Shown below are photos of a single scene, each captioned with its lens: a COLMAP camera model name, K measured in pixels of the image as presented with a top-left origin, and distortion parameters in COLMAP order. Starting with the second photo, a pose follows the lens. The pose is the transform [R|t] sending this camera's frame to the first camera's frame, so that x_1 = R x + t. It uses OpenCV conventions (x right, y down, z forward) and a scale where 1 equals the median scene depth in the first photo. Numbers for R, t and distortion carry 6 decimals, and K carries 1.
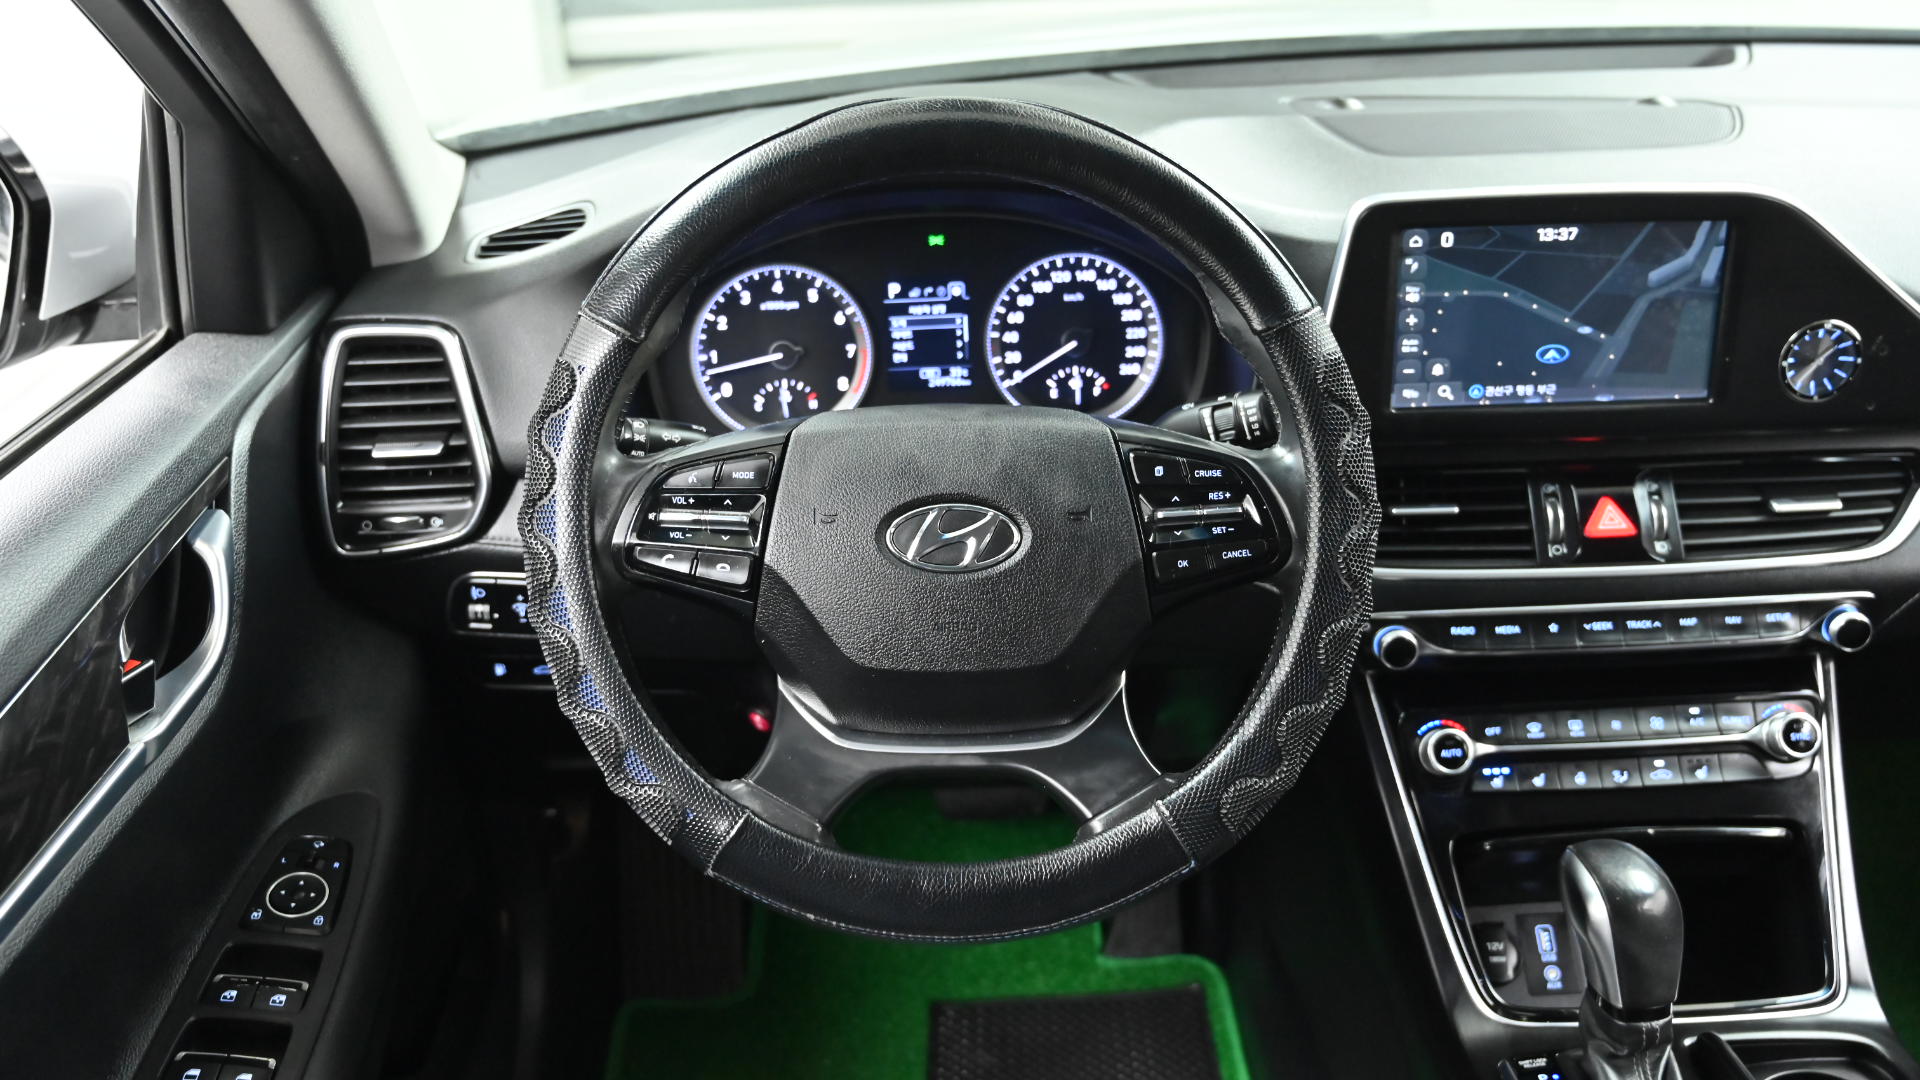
lens RADIAL K [[1609.3, 0, 946.0], [0, 1609.3, 528.9], [0, 0, 1]] dist [-0.019931, 0.004532]
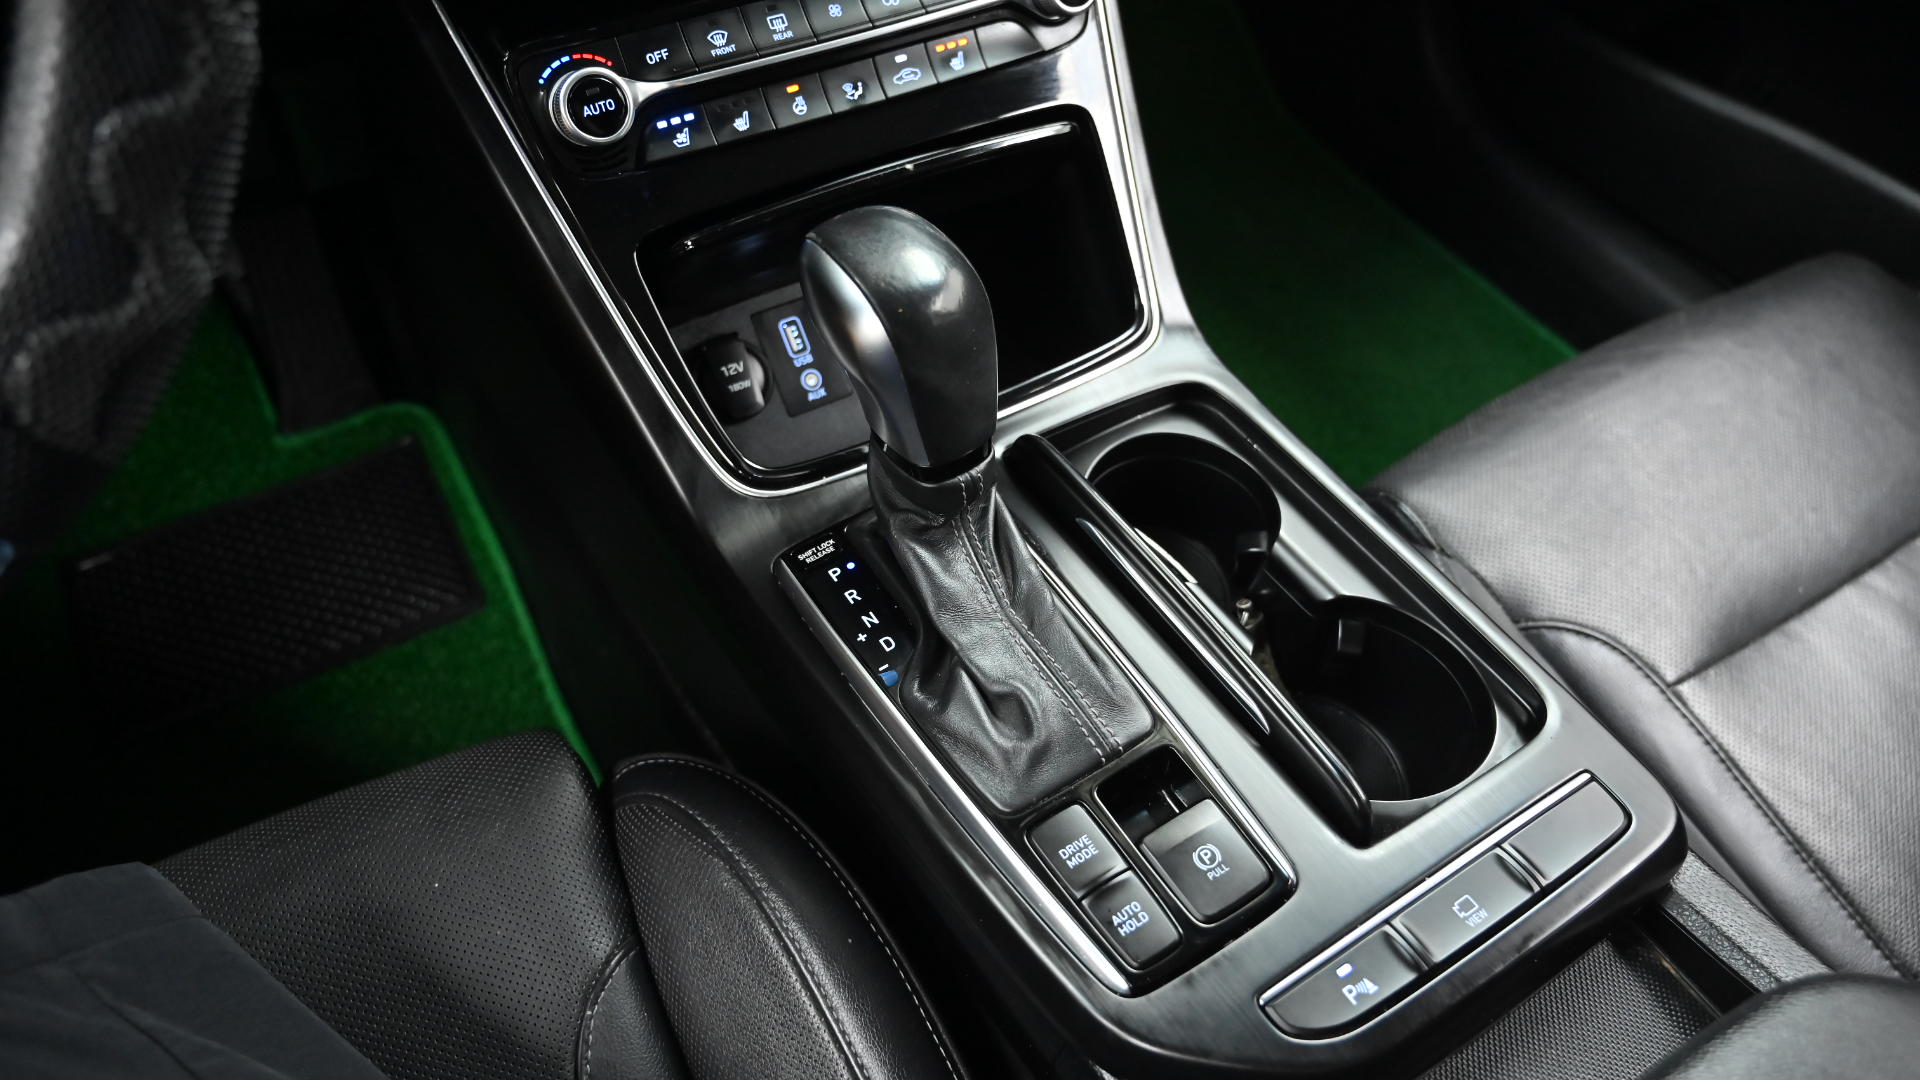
lens RADIAL K [[1276.4, 0, 972.6], [0, 1276.4, 537.7], [0, 0, 1]] dist [-0.023998, 0.001986]
pose [[0.852257, -0.339780, 0.397753, 0.182957], [0.112329, 0.861472, 0.495226, 0.055891], [-0.510921, -0.377380, 0.772362, 0.479999]]
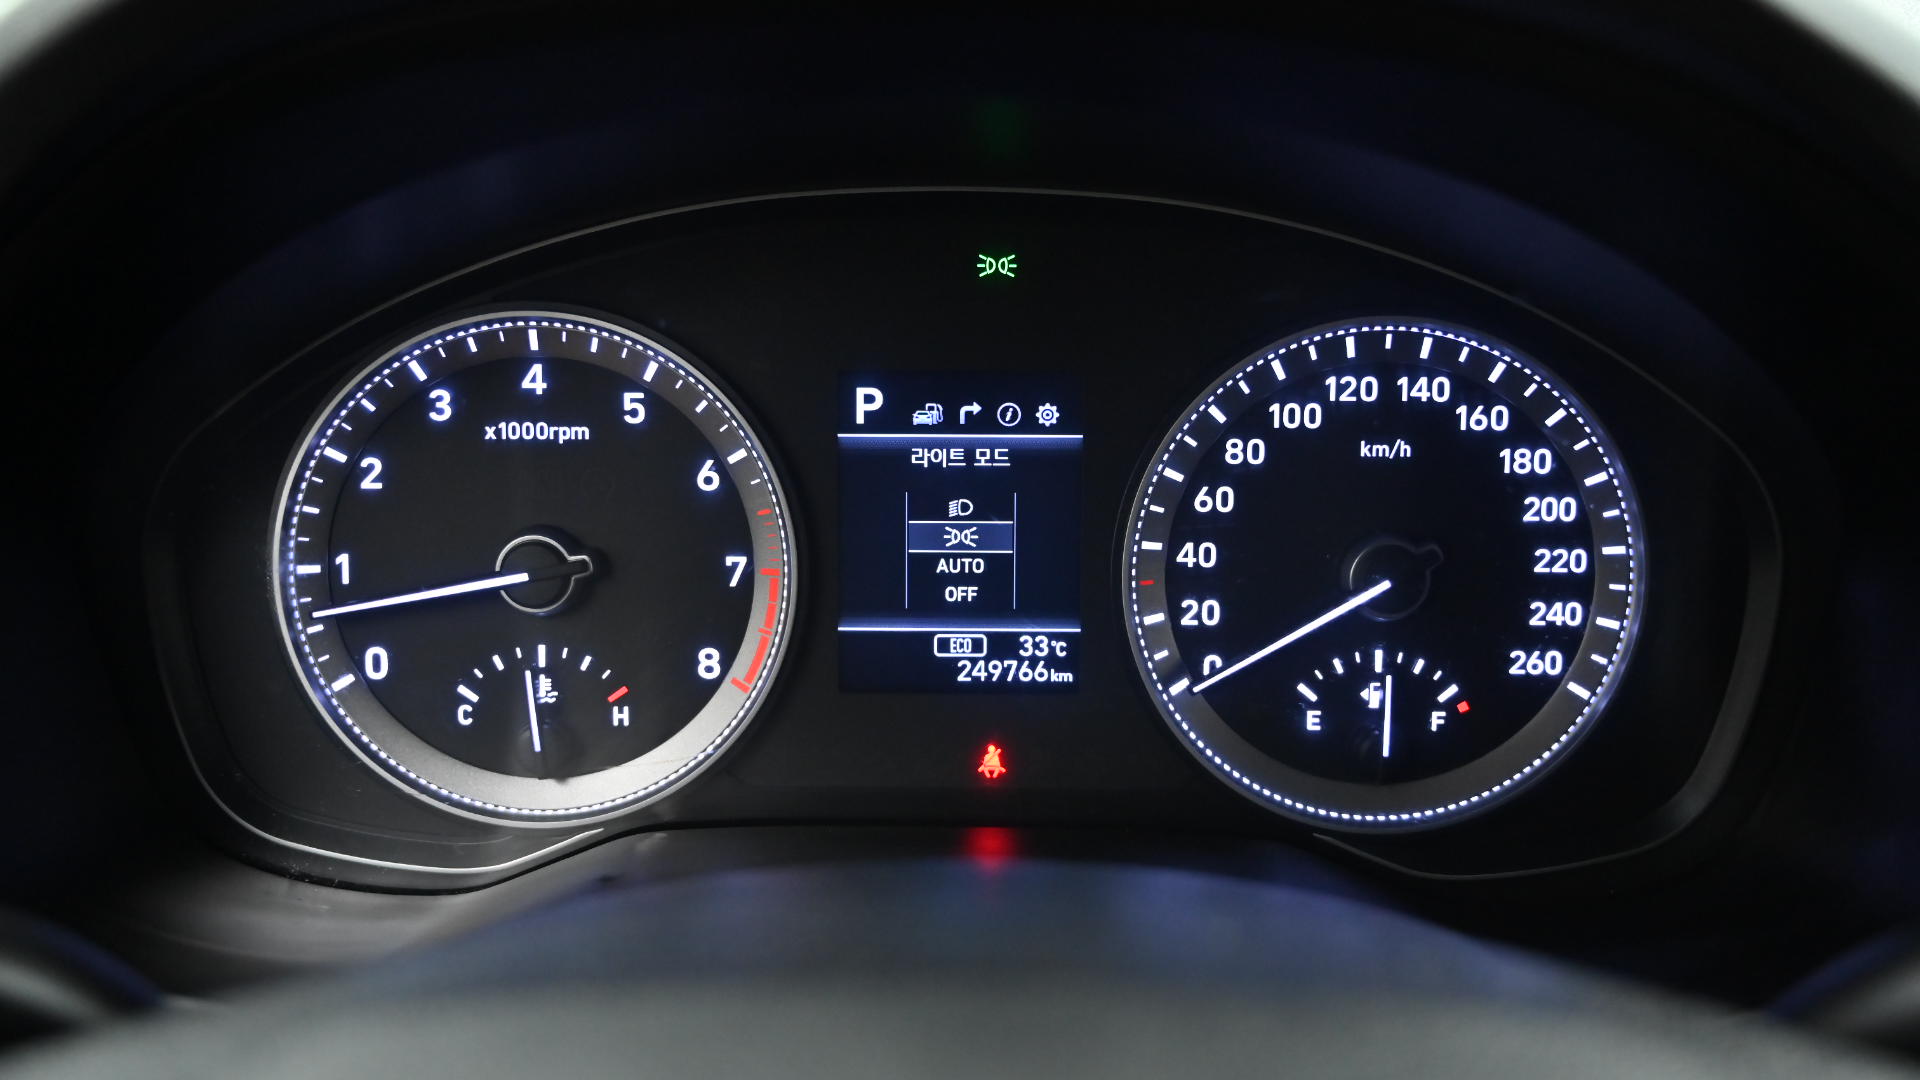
lens RADIAL K [[1848.1, 0, 969.4], [0, 1848.1, 539.2], [0, 0, 1]] dist [-0.010758, 0.000000]
pose [[0.998362, 0.050421, -0.027032, 0.001852], [-0.052650, 0.994611, -0.089319, -0.089480], [0.022383, 0.090596, 0.995636, 0.638780]]
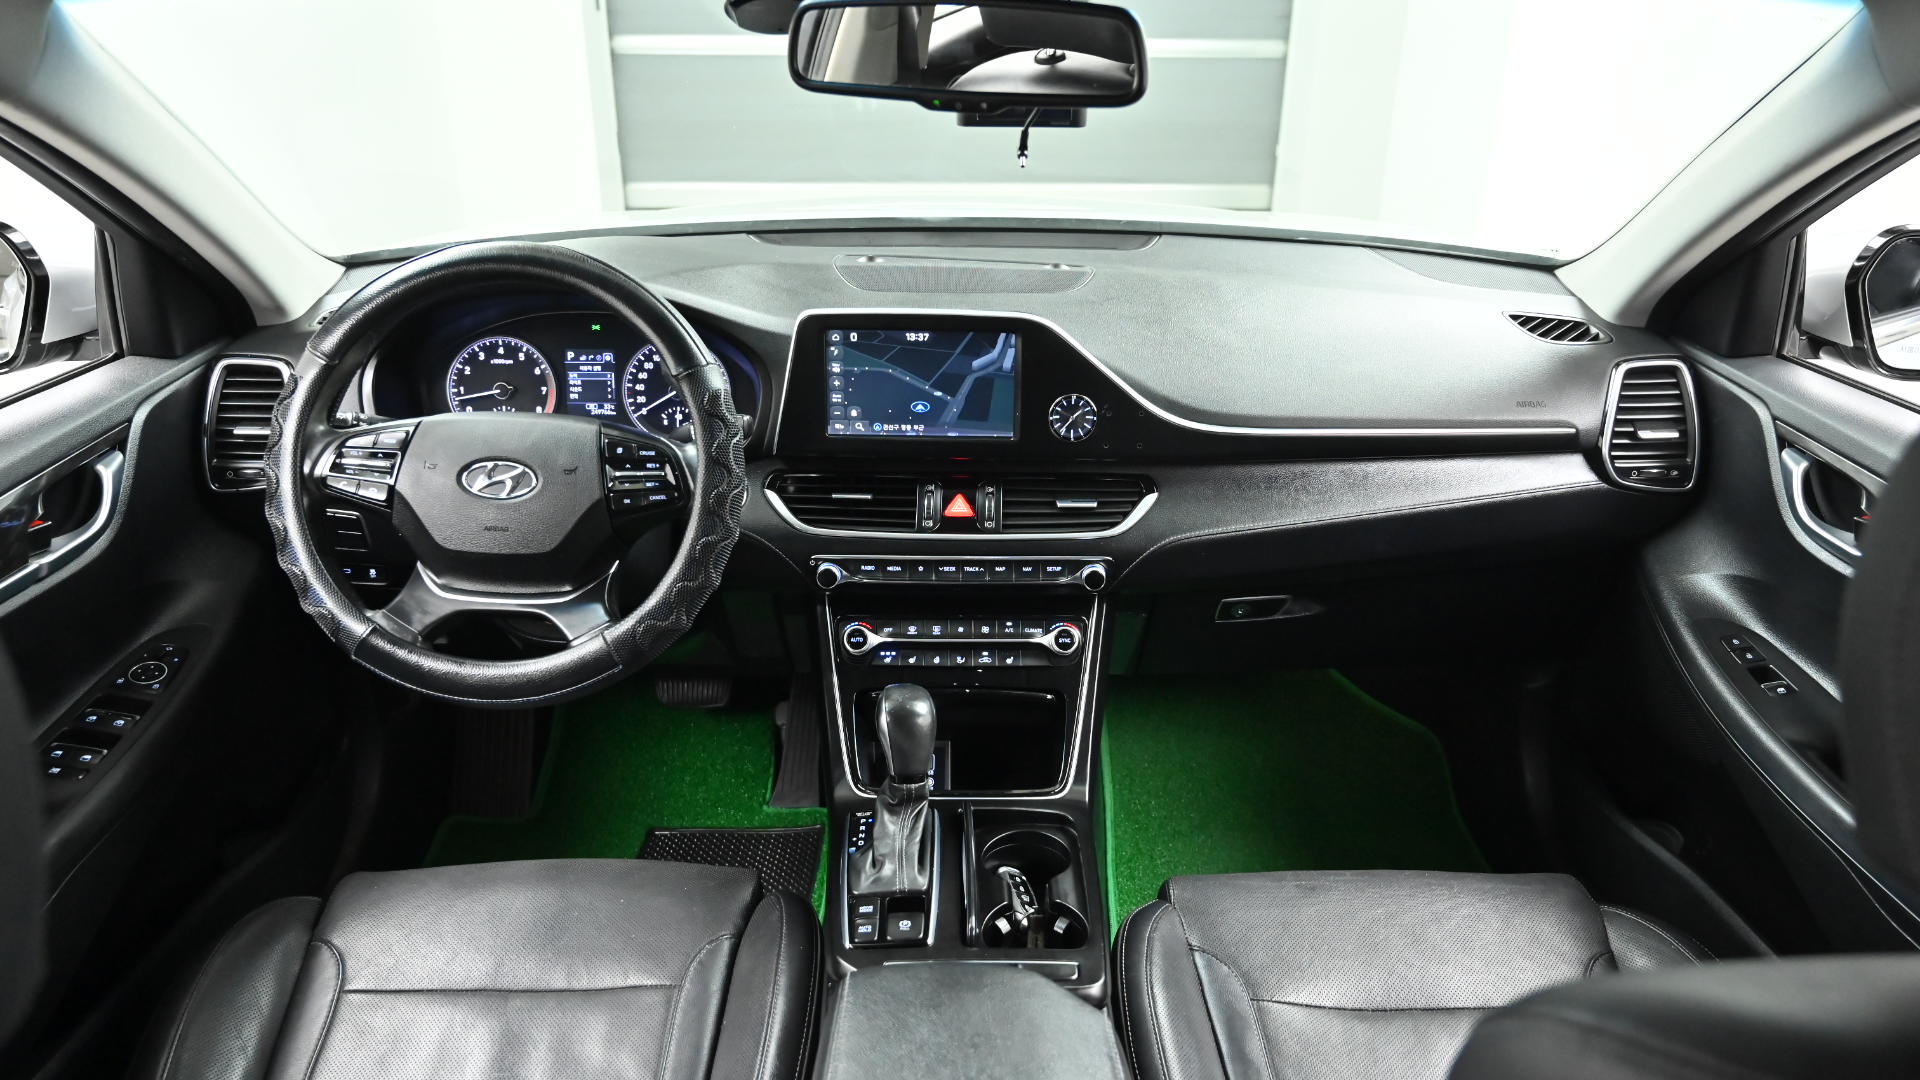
lens RADIAL K [[1276.4, 0, 972.5], [0, 1276.4, 527.0], [0, 0, 1]] dist [-0.023998, 0.001986]
pose [[0.998786, 0.049249, 0.001420, 0.414400], [-0.049111, 0.997469, -0.051413, 0.081571], [-0.003949, 0.051281, 0.998676, -0.334629]]
